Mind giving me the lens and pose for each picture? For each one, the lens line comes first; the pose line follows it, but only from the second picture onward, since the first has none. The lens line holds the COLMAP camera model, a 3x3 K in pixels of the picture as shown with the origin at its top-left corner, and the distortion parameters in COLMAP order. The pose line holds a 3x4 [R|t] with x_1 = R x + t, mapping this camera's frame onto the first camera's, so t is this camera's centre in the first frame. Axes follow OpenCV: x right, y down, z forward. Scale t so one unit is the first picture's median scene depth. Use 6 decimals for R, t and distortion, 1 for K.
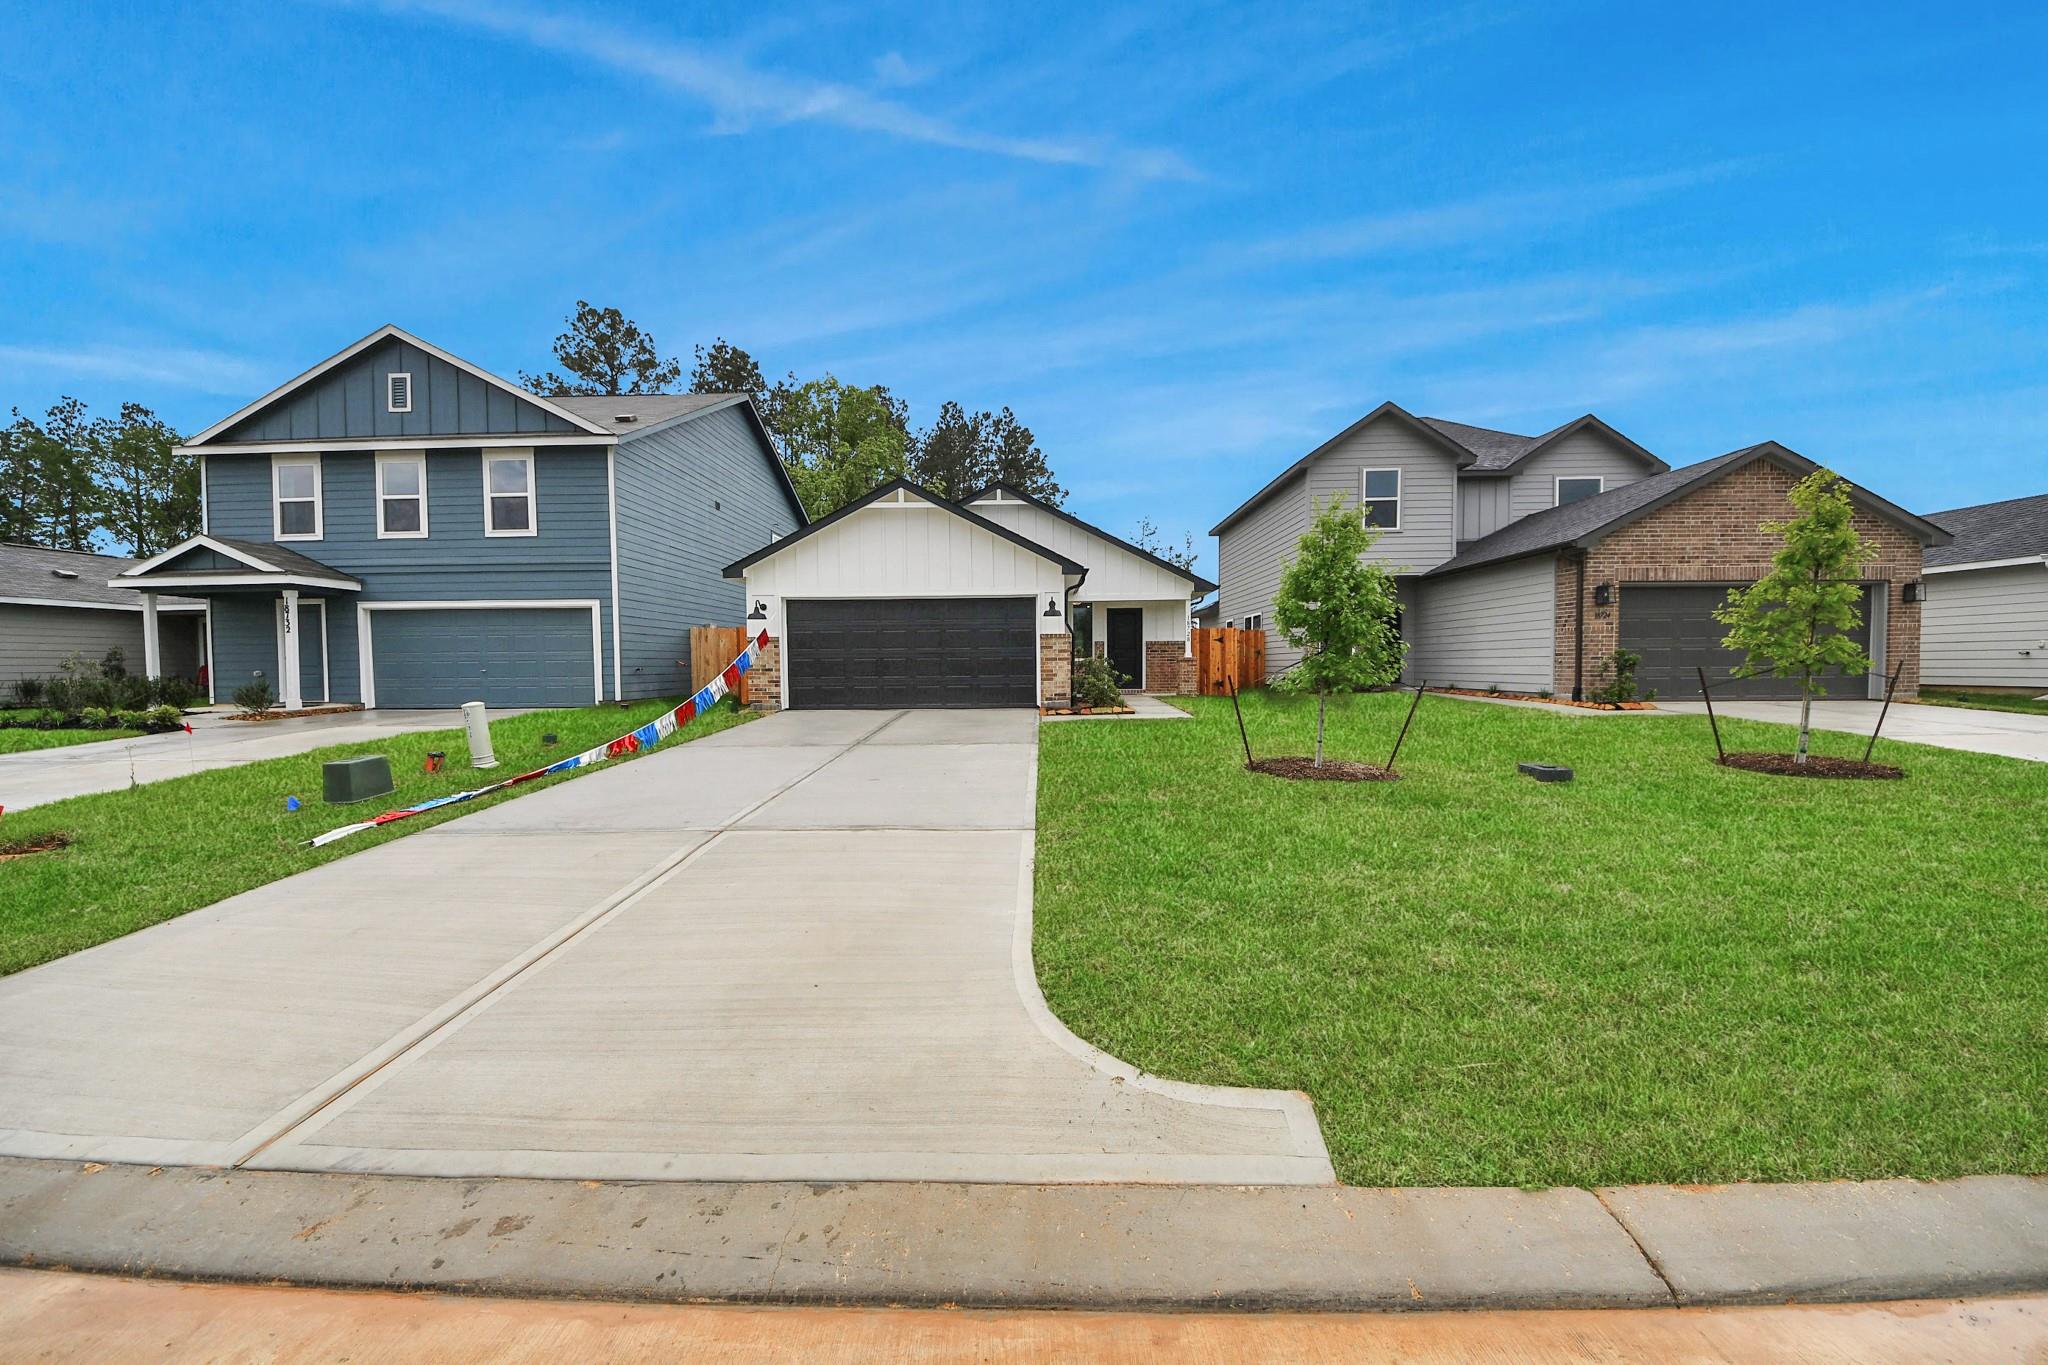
lens RADIAL K [[739.4, 0, 1021.8], [0, 739.4, 682.3], [0, 0, 1]] dist [0.004329, -0.006335]
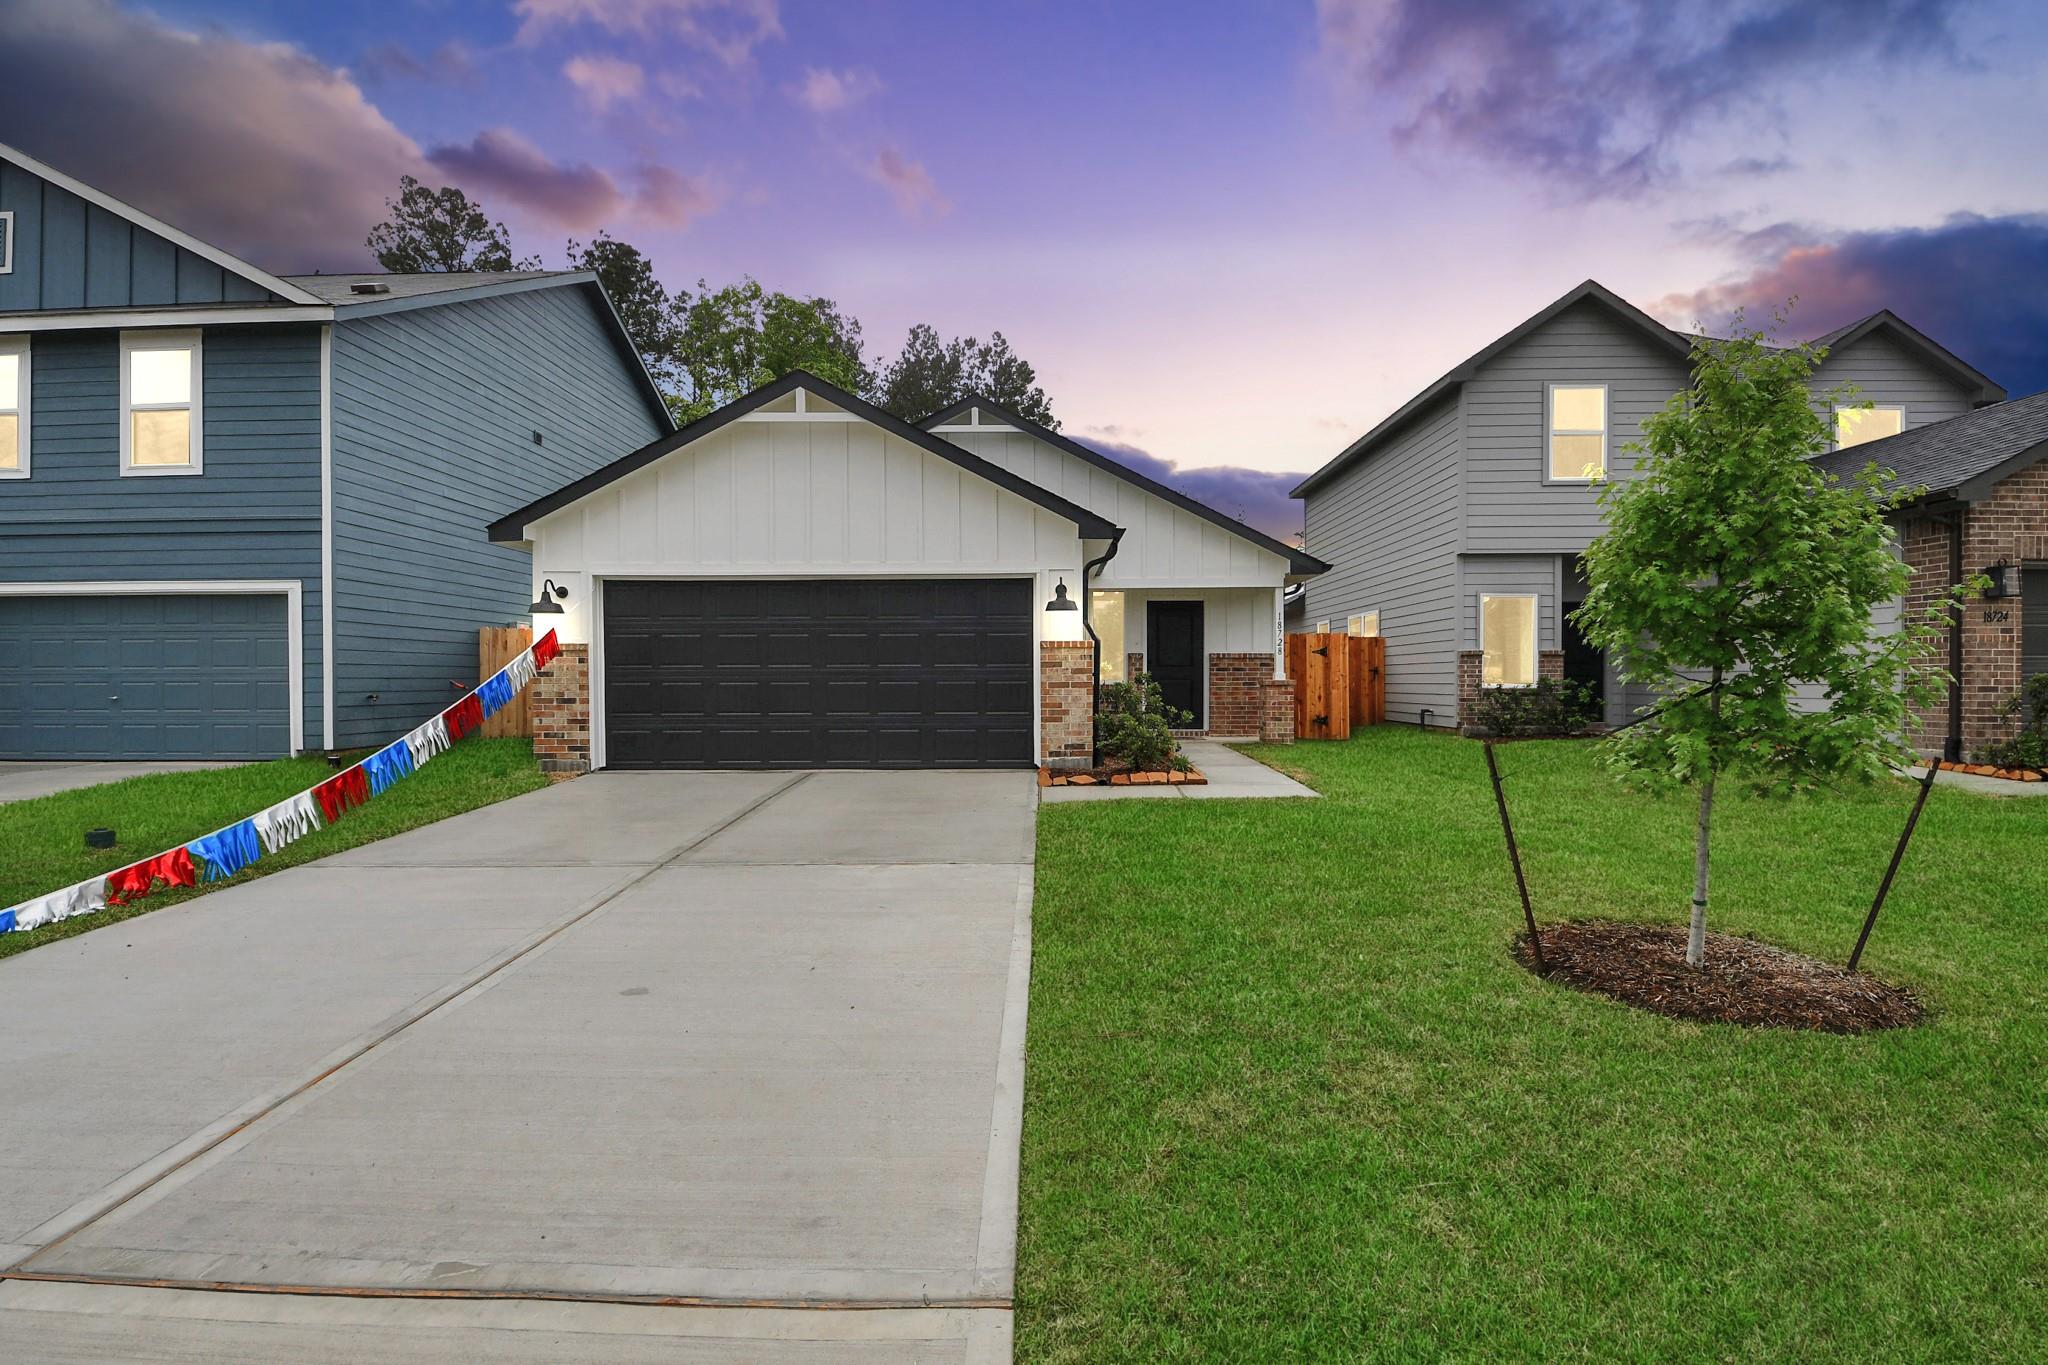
lens RADIAL K [[941.9, 0, 1026.6], [0, 941.9, 688.7], [0, 0, 1]] dist [-0.011587, -0.003244]
pose [[0.999950, 0.005197, 0.008502, 0.007403], [-0.005081, 0.999895, -0.013542, -0.016836], [-0.008571, 0.013499, 0.999872, 0.241577]]
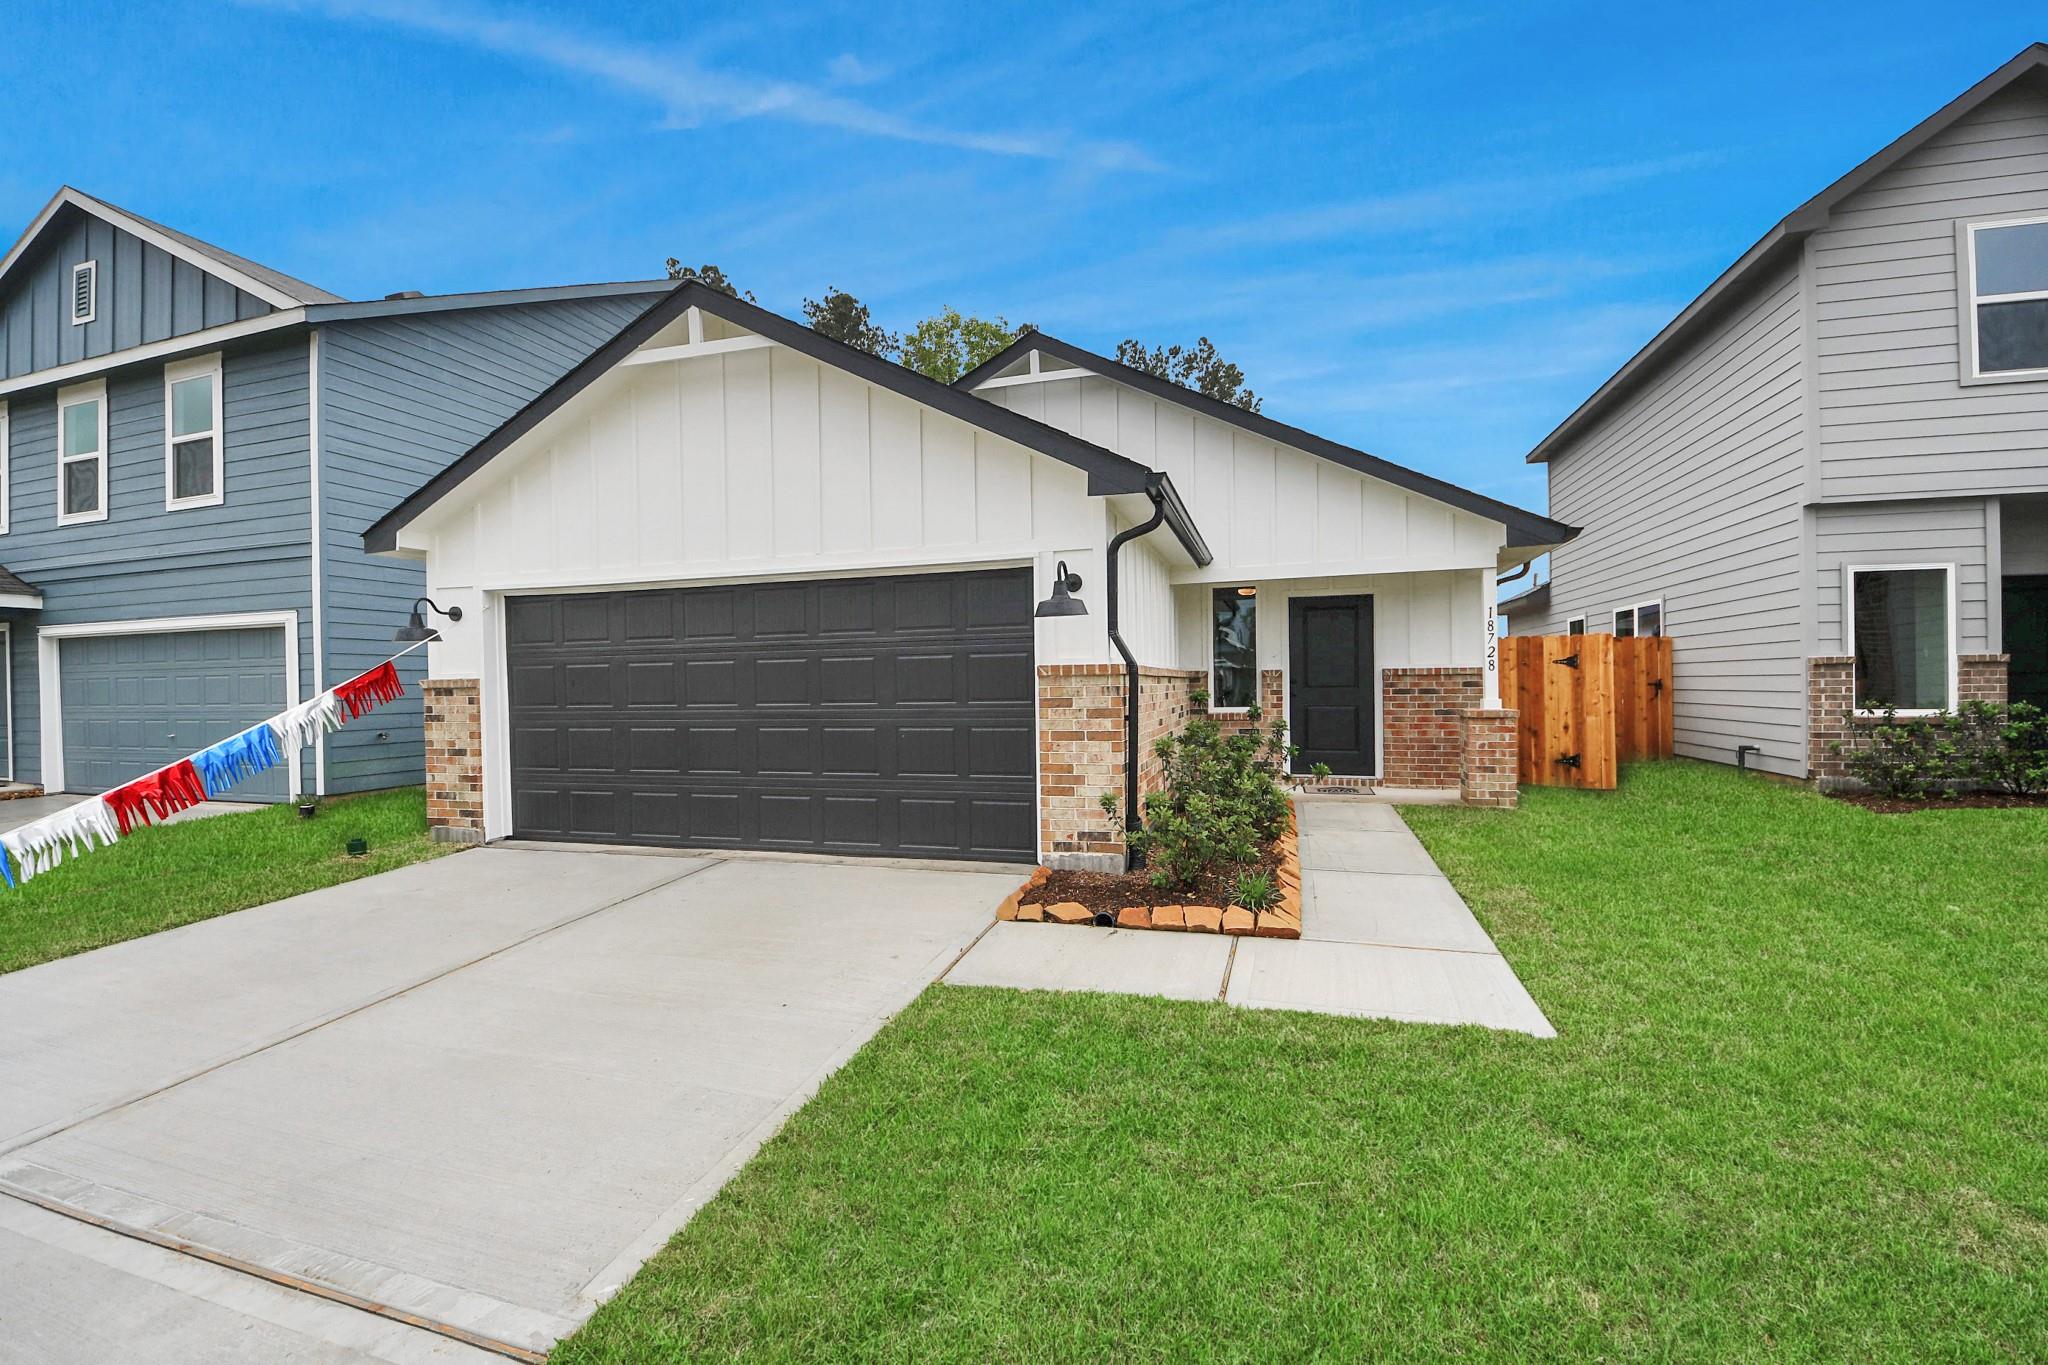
lens RADIAL K [[848.0, 0, 1025.4], [0, 848.0, 680.0], [0, 0, 1]] dist [-0.009057, -0.003992]
pose [[0.962487, -0.007782, -0.271216, 0.117639], [0.000694, 0.999656, -0.026221, -0.043009], [0.271327, 0.025049, 0.962161, 0.543726]]
